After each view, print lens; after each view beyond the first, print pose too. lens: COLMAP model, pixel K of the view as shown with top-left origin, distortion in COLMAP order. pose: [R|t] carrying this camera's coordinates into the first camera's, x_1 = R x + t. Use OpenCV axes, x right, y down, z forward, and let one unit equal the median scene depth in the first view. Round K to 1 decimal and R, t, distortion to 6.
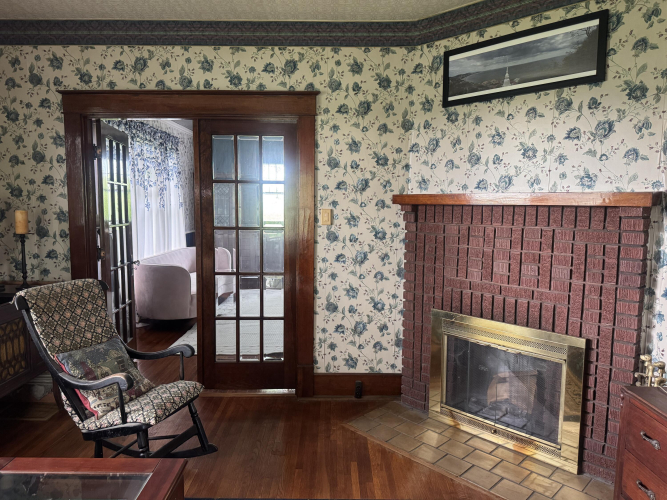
lens RADIAL K [[468.8, 0, 333.2], [0, 468.8, 254.9], [0, 0, 1]] dist [0.008503, 0.003577]
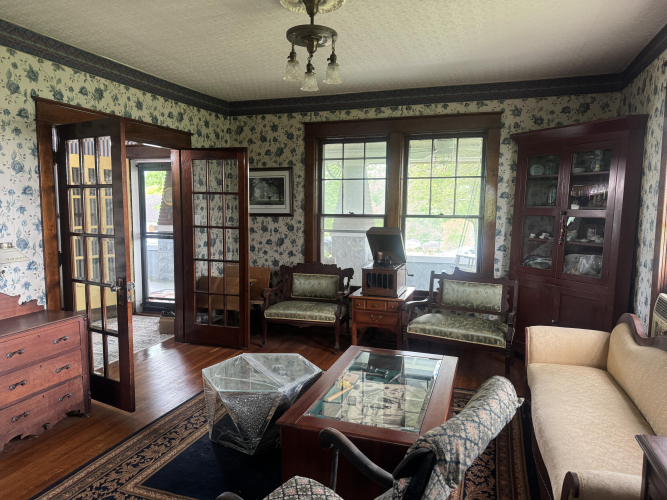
lens RADIAL K [[468.8, 0, 334.1], [0, 468.8, 250.0], [0, 0, 1]] dist [0.008503, 0.003577]
pose [[0.374638, -0.087012, 0.923079, -0.989979], [0.089795, 0.994312, 0.057283, -0.032045], [-0.922813, 0.061427, 0.380320, 0.045984]]
